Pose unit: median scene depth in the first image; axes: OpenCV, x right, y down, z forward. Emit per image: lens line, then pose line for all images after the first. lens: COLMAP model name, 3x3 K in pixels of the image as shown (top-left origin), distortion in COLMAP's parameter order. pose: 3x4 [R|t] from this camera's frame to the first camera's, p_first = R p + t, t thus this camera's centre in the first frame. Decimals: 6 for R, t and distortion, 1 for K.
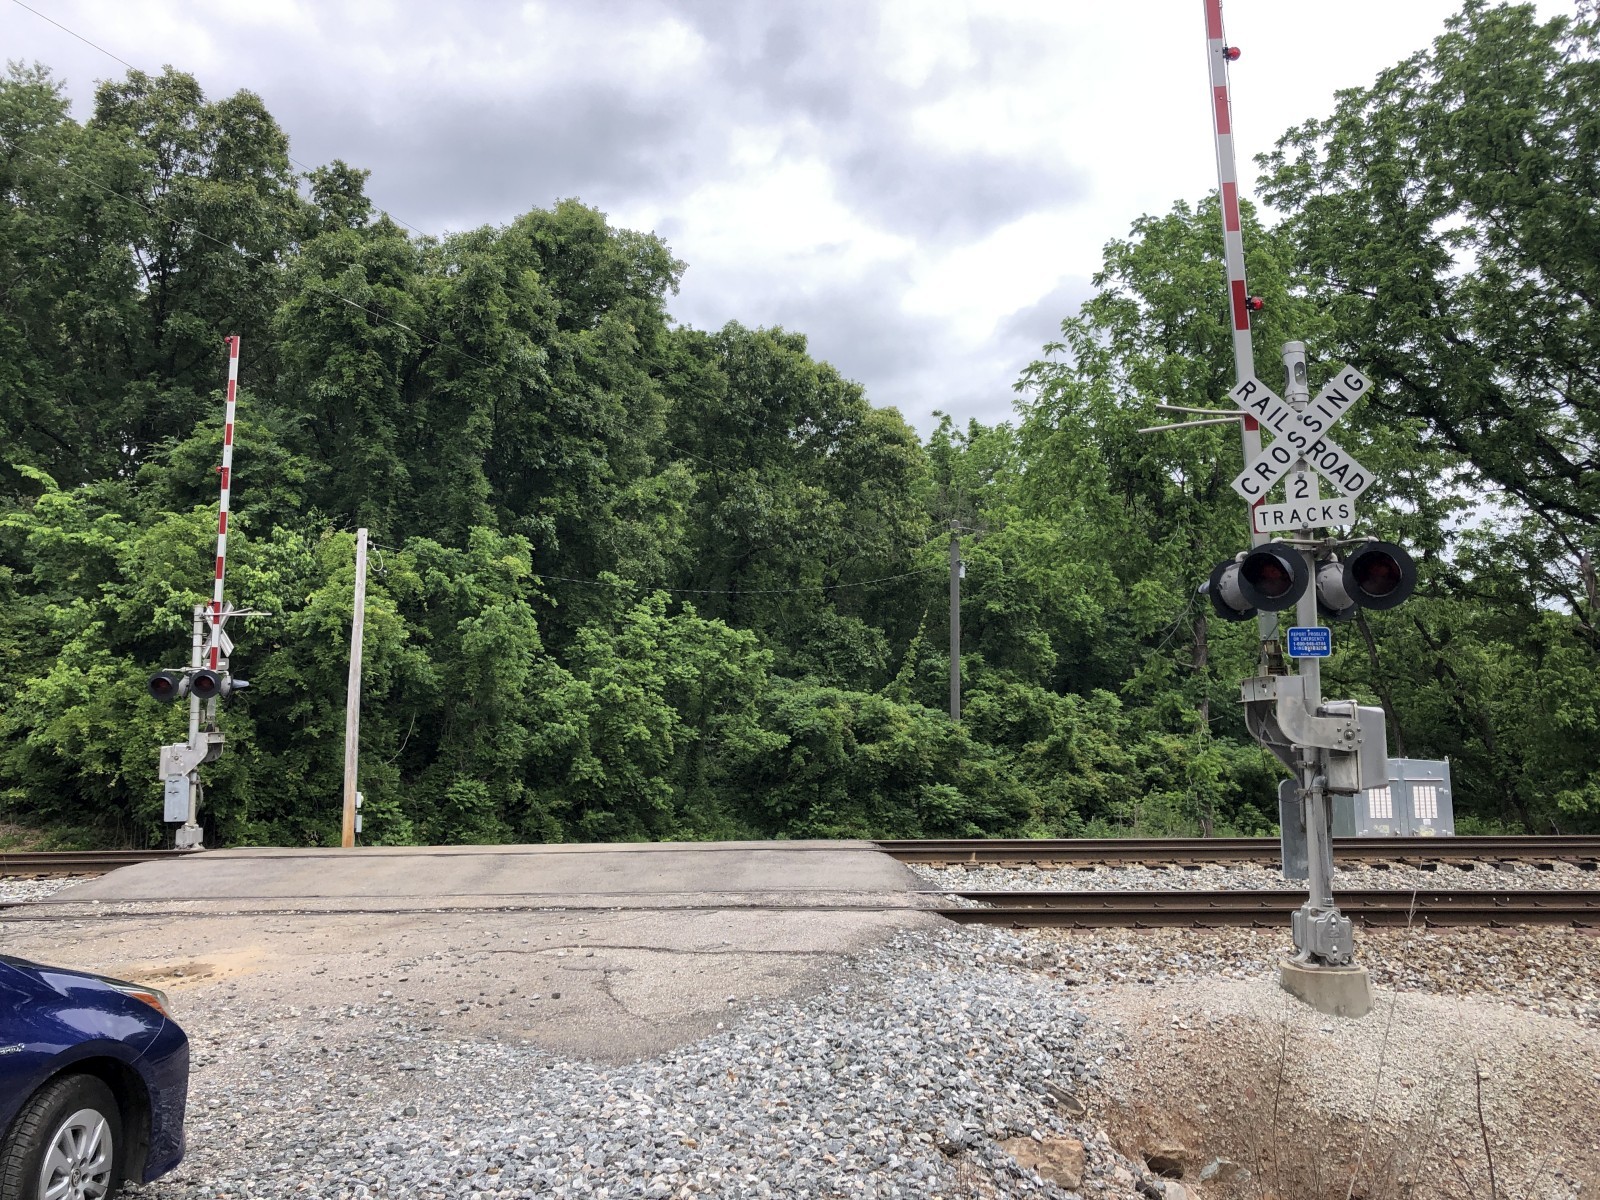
lens RADIAL K [[1319.9, 0, 787.9], [0, 1319.9, 583.1], [0, 0, 1]] dist [0.053137, -0.049731]
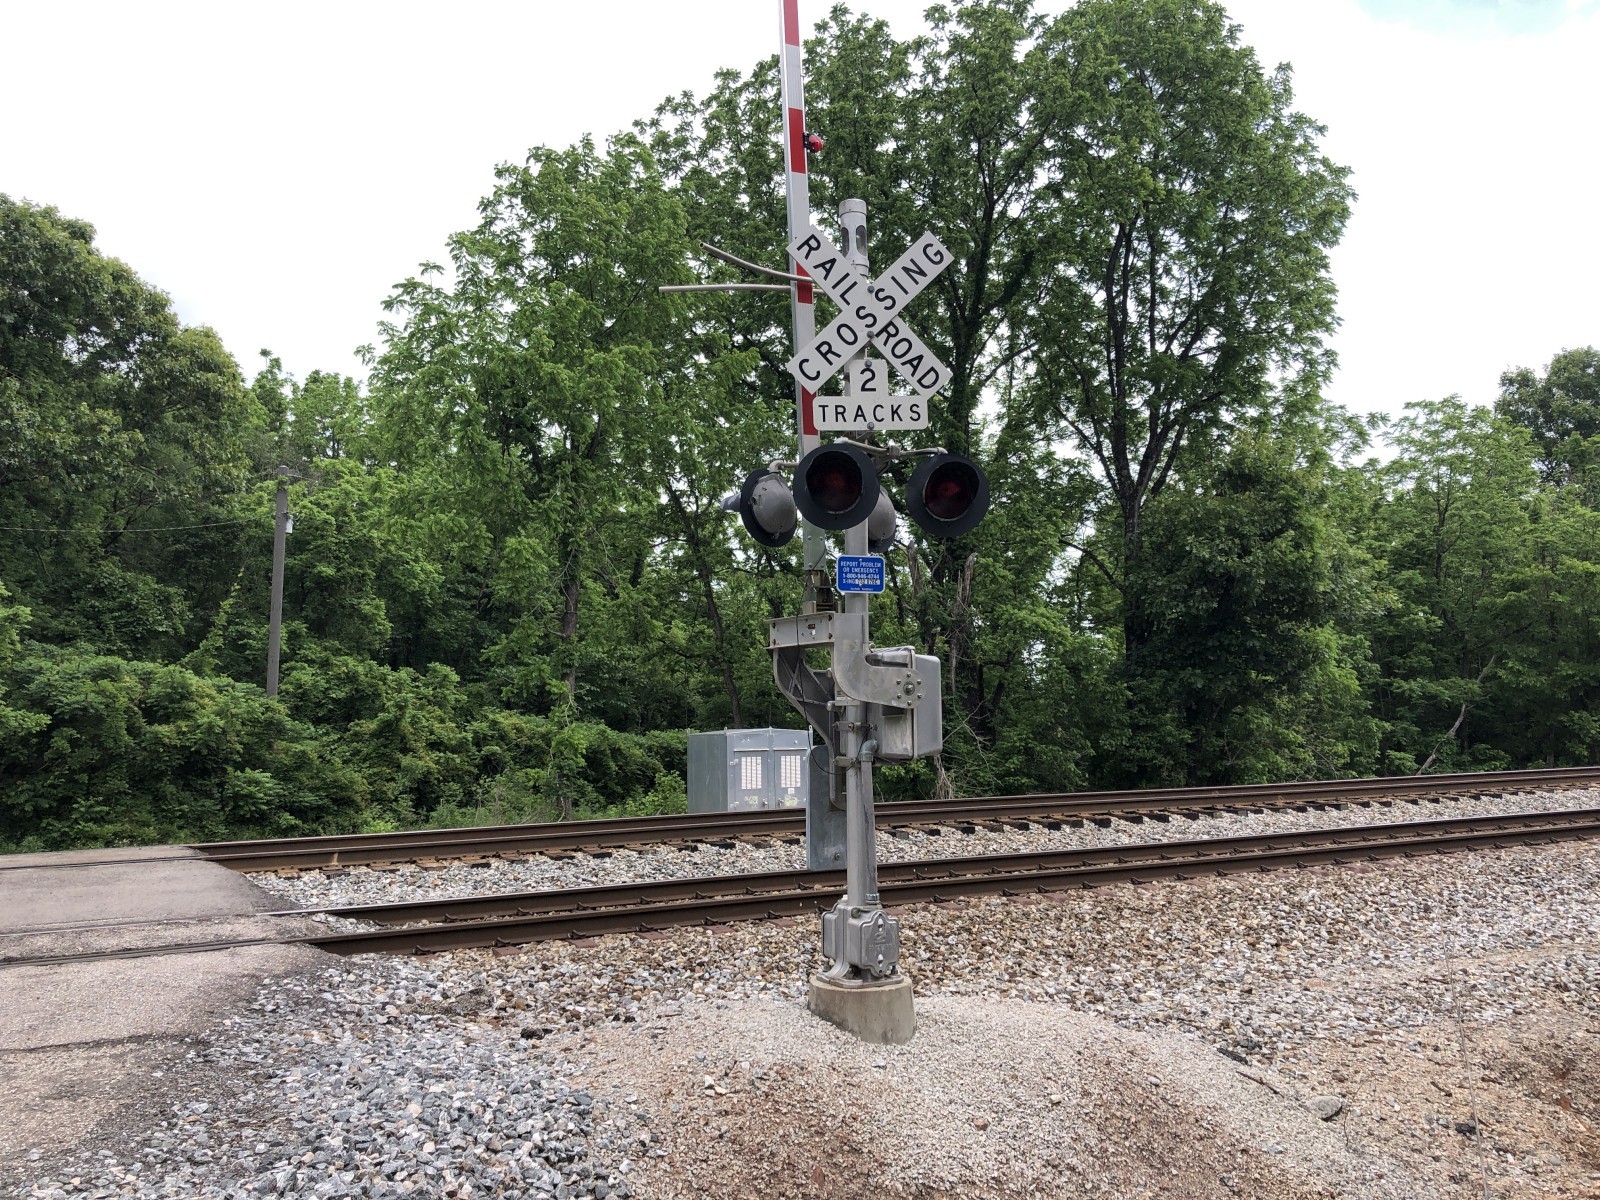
lens RADIAL K [[1319.9, 0, 808.8], [0, 1319.9, 580.4], [0, 0, 1]] dist [0.053137, -0.049731]
pose [[0.866178, 0.046148, 0.497600, -0.020761], [-0.052419, 0.998624, -0.001368, 0.034910], [-0.496978, -0.024899, 0.867406, 0.225277]]
